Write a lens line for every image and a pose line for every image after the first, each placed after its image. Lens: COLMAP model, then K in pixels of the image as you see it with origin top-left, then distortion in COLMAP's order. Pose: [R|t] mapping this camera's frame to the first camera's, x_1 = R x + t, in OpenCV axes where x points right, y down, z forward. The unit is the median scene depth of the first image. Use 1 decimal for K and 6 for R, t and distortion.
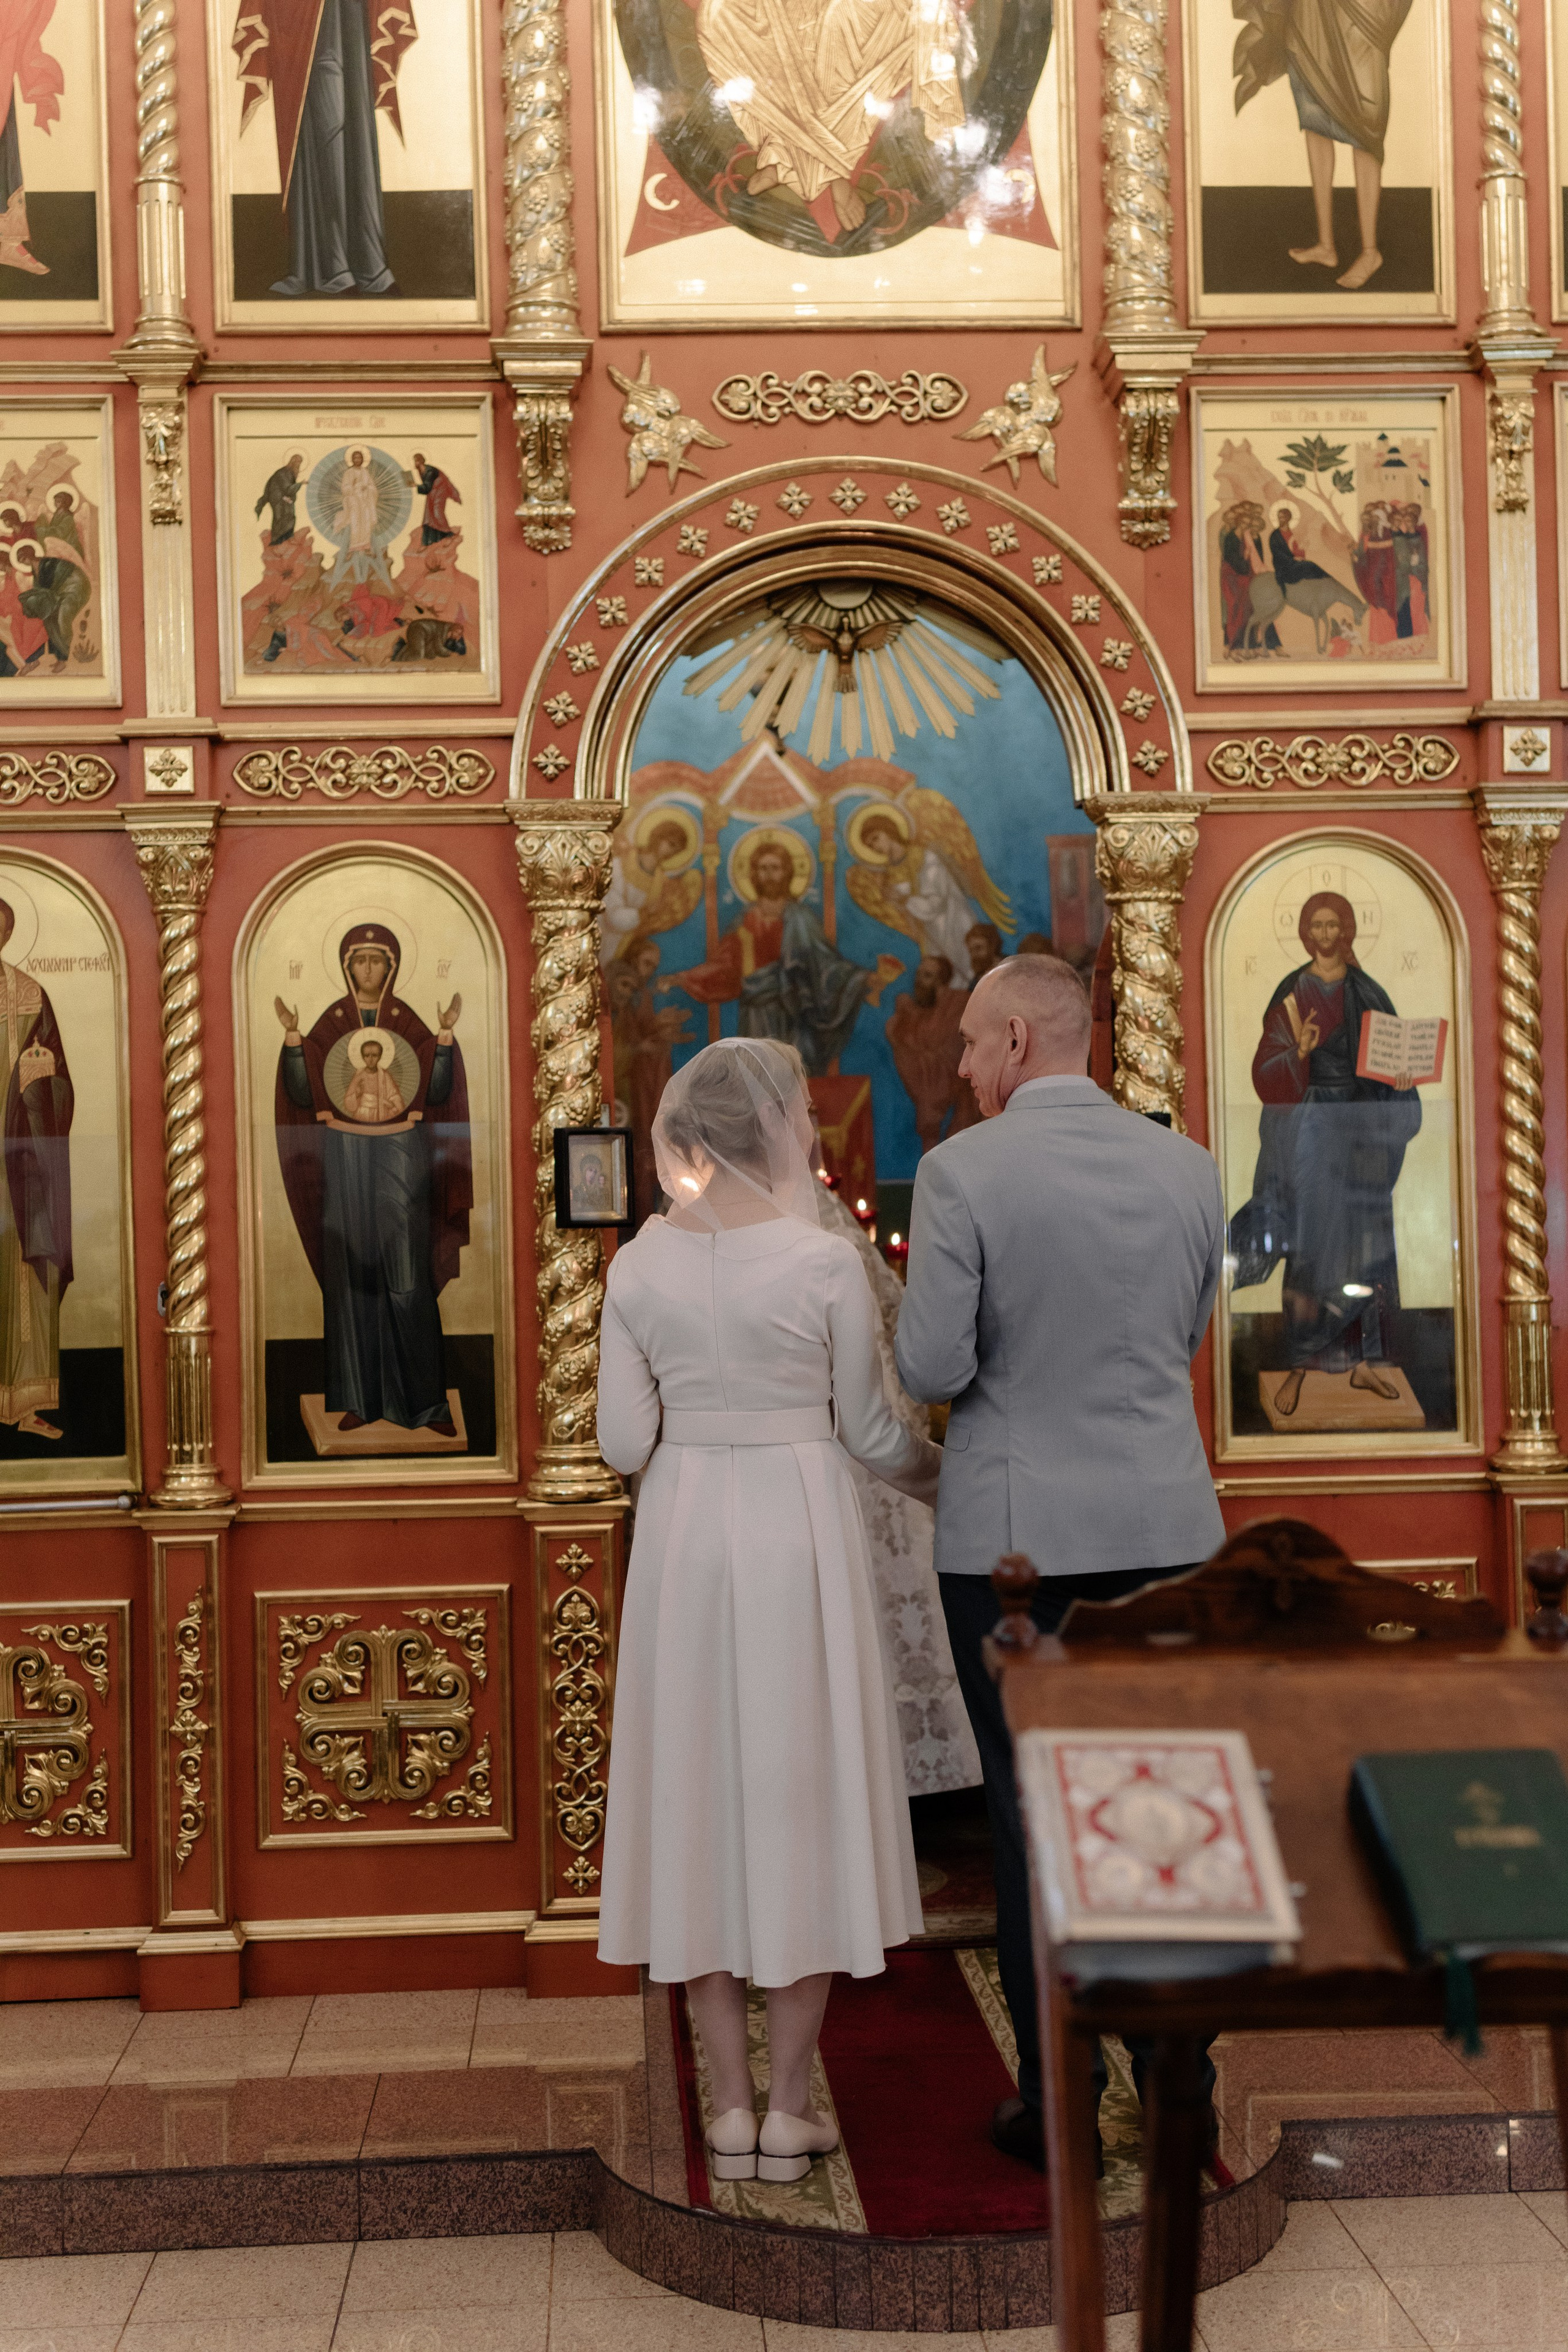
lens RADIAL K [[3046.1, 0, 783.9], [0, 3046.1, 1186.6], [0, 0, 1]] dist [0.112664, -0.095802]
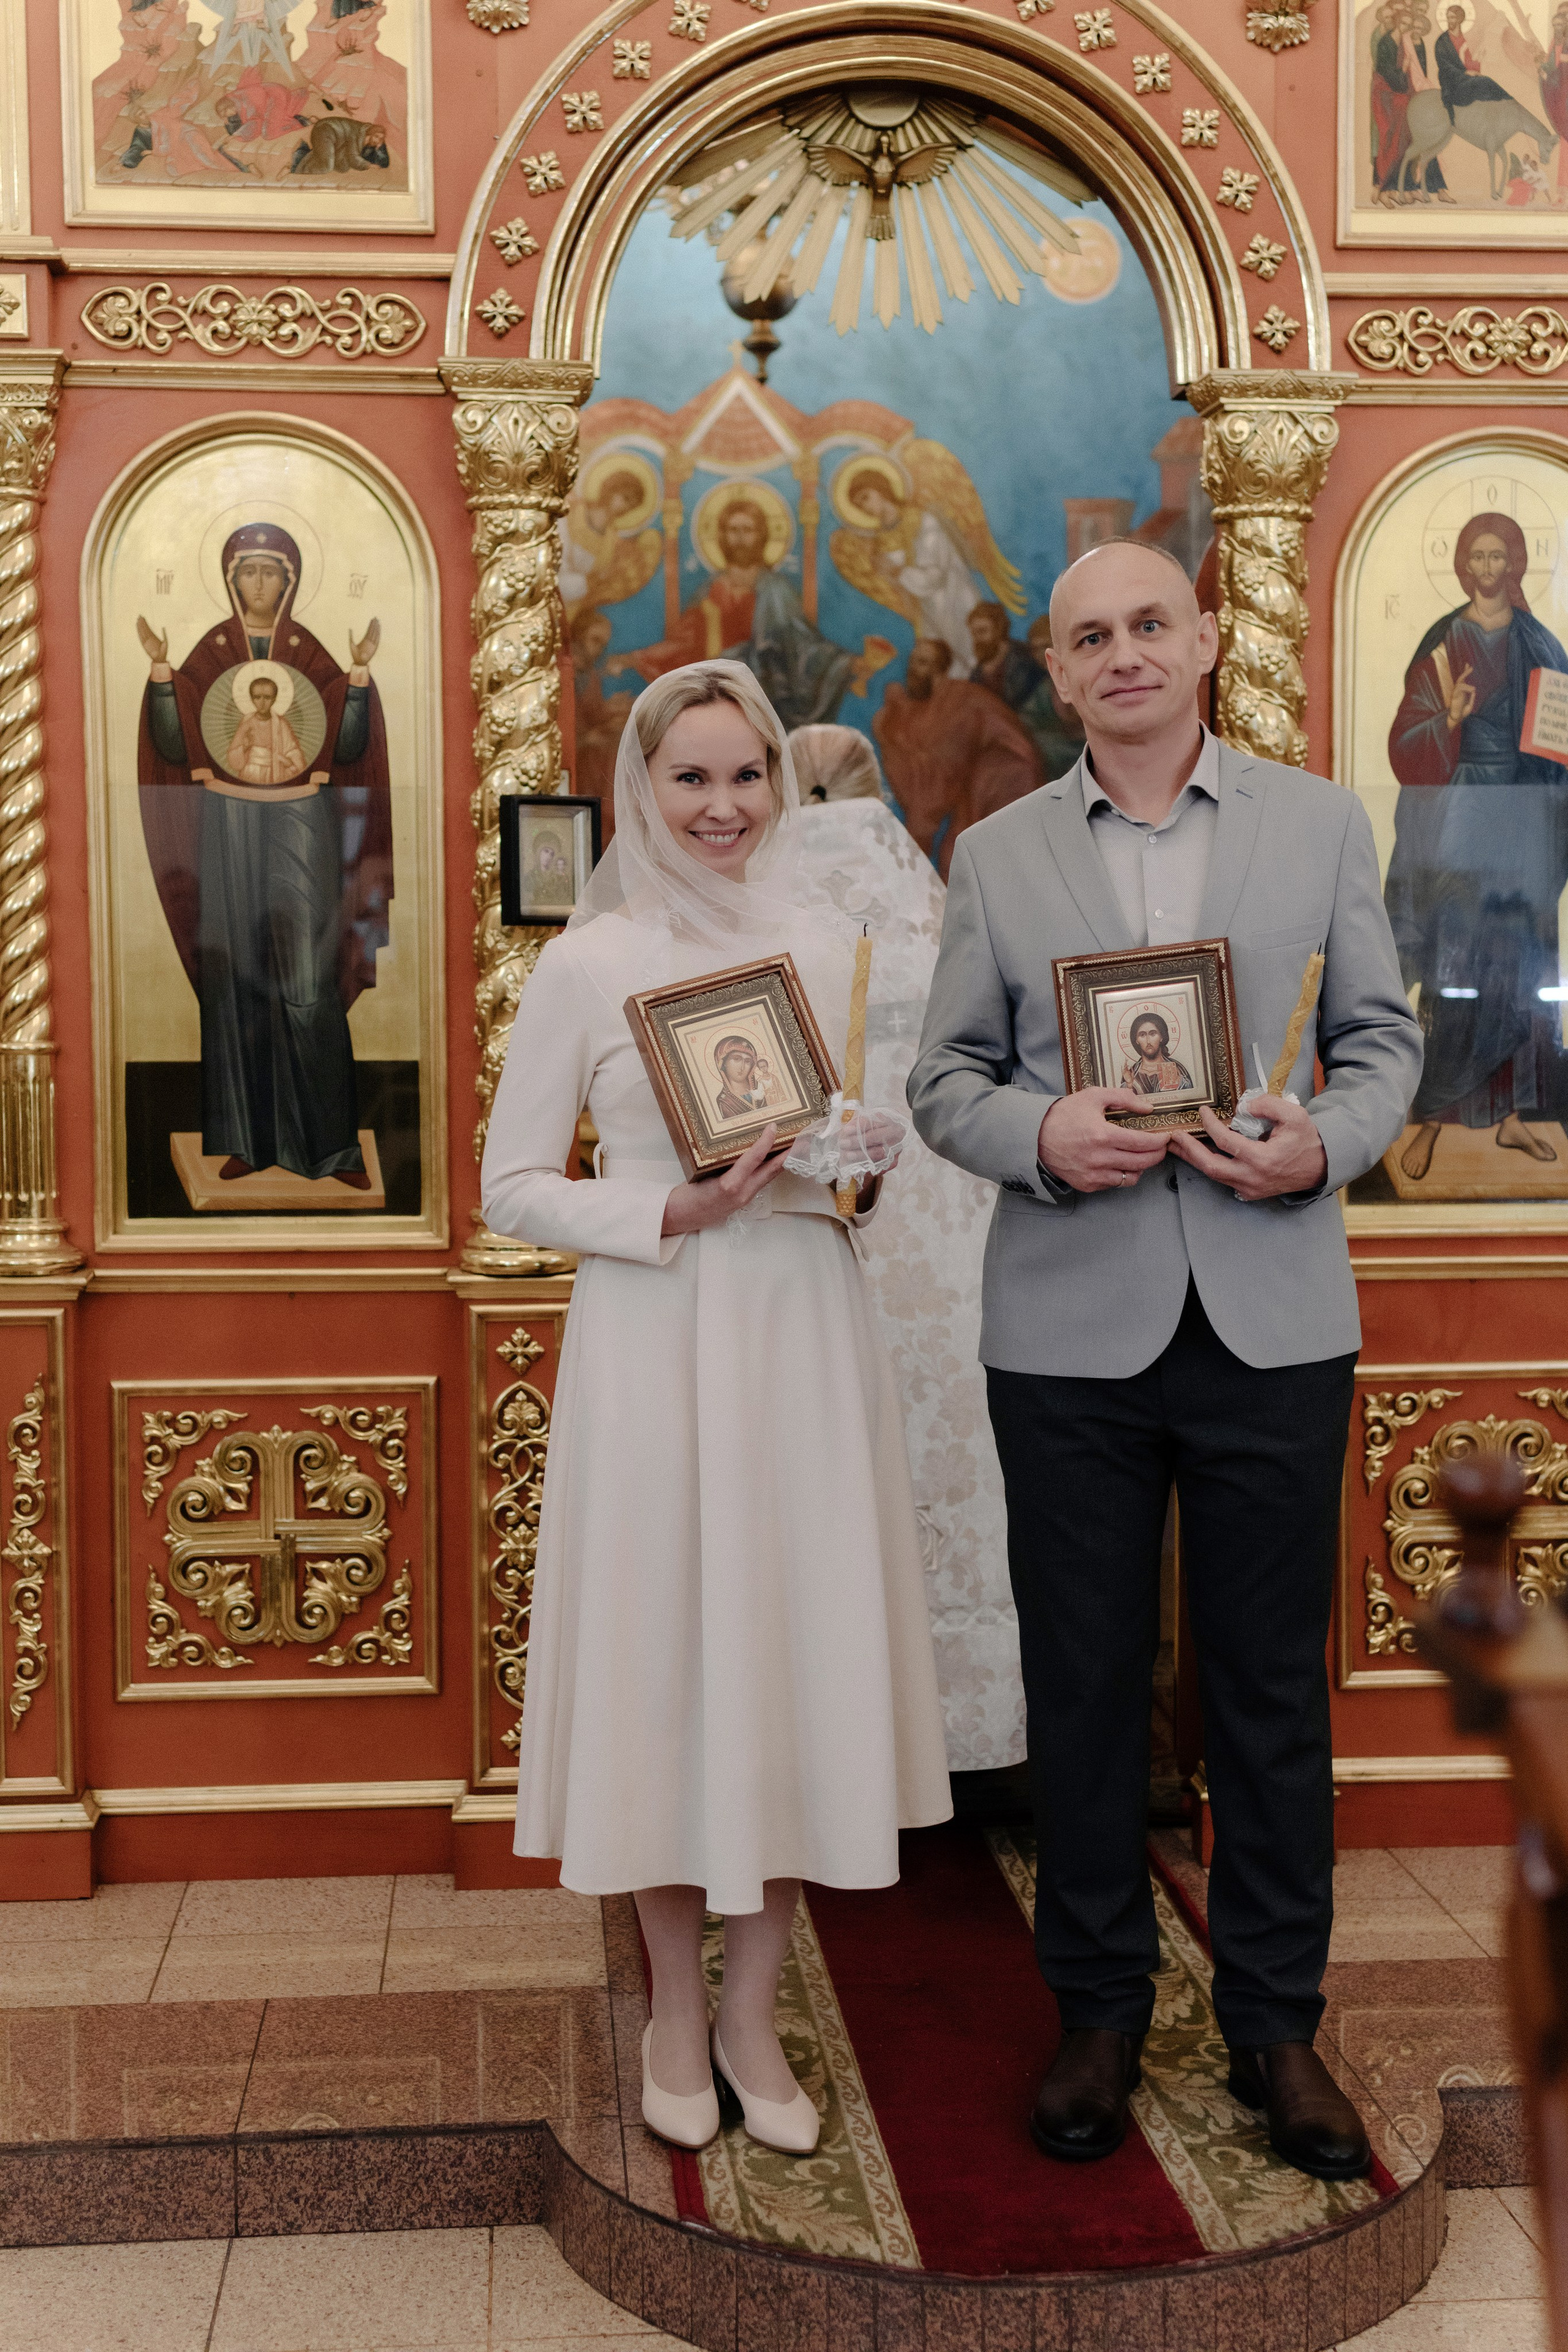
lens RADIAL K [[2971.6, 0, 784.0], [0, 2971.6, 1176.0], [0, 0, 1]] dist [0.114000, -0.195675]
pose [[0.999303, 0.016398, 0.033539, -0.026630], [-0.018910, 0.996930, 0.075986, 0.018061], [-0.032190, -0.076567, 0.996545, 0.232077]]
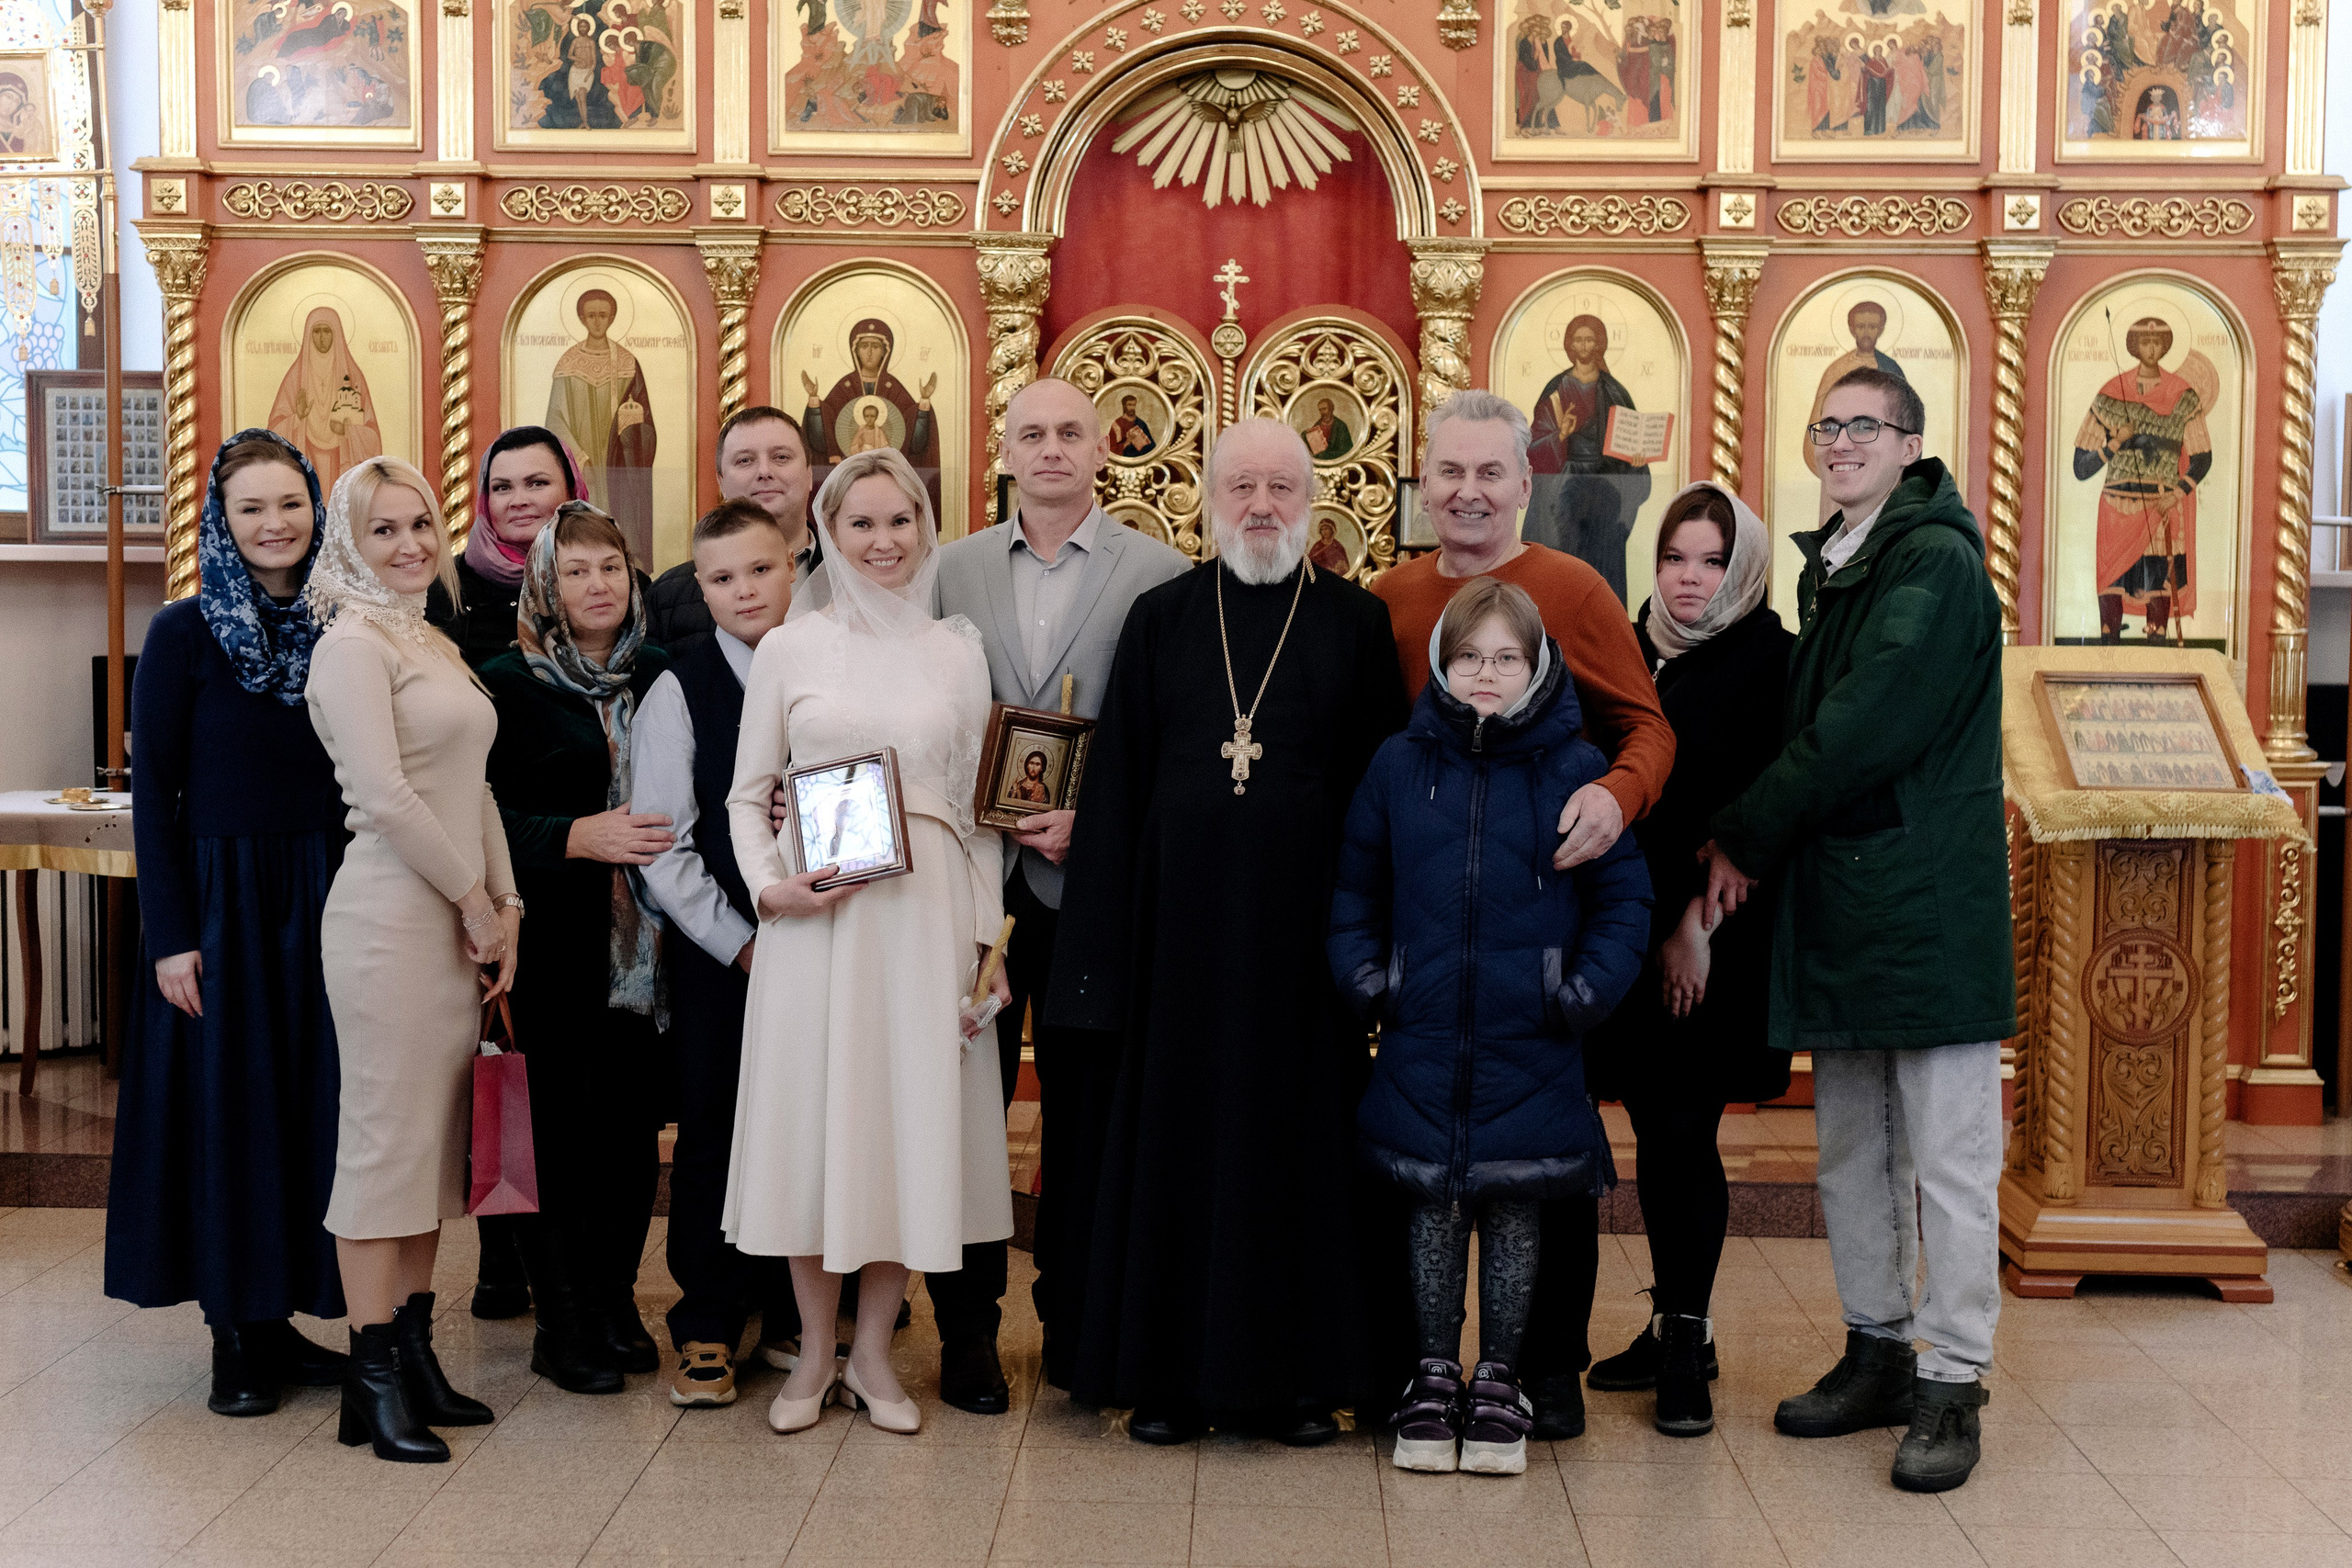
lens RADIAL K [[3045.8, 0, 1179.8], [0, 3045.8, 717.7], [0, 0, 1]] dist [0.112664, -0.095802]
pose [[0.995621, 0.039465, -0.084748, 0.123043], [-0.034163, 0.997420, 0.063130, 0.000447], [0.087021, -0.059958, 0.994401, -0.349577]]
